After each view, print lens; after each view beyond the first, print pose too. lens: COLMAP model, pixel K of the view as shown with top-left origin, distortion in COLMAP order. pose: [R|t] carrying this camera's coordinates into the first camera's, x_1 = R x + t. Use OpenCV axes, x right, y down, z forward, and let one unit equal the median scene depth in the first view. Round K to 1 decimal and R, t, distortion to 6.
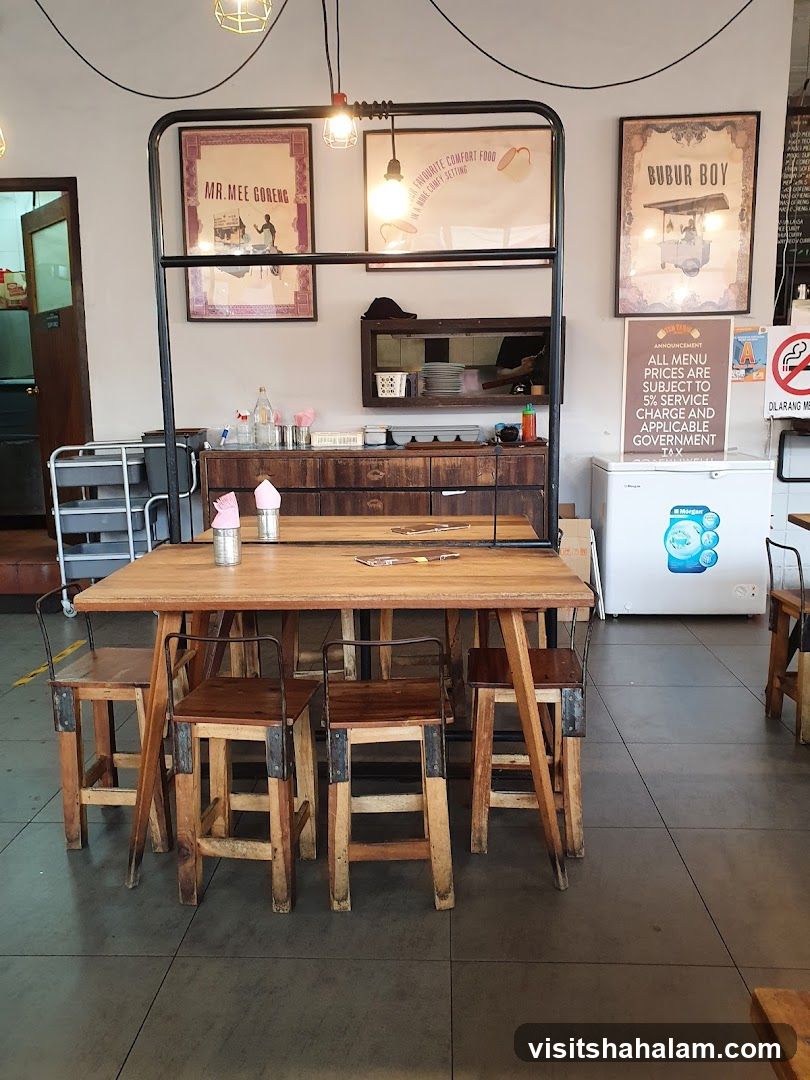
lens RADIAL K [[876.4, 0, 404.2], [0, 876.4, 536.7], [0, 0, 1]] dist [0.014395, 0.006449]
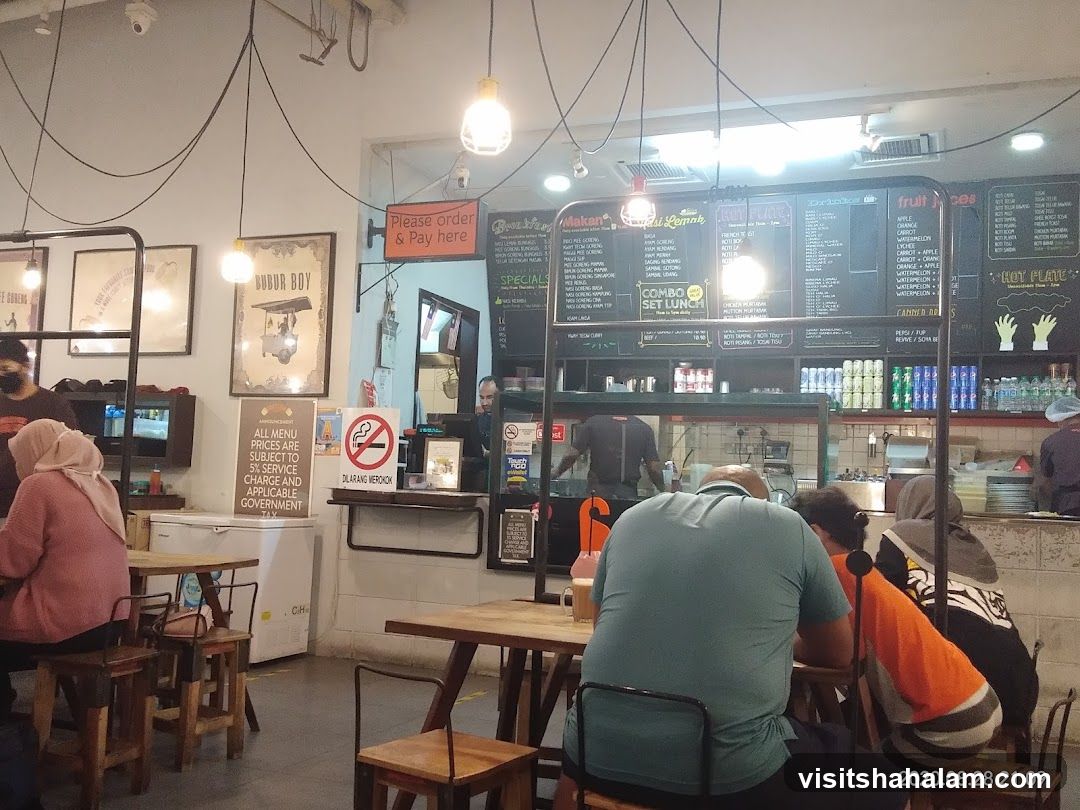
lens RADIAL K [[876.4, 0, 540.2], [0, 876.4, 408.4], [0, 0, 1]] dist [0.014395, 0.006449]
pose [[0.962735, 0.028061, -0.268986, 0.952710], [-0.086244, 0.974529, -0.207014, -0.027765], [0.256326, 0.222498, 0.940634, 0.010472]]
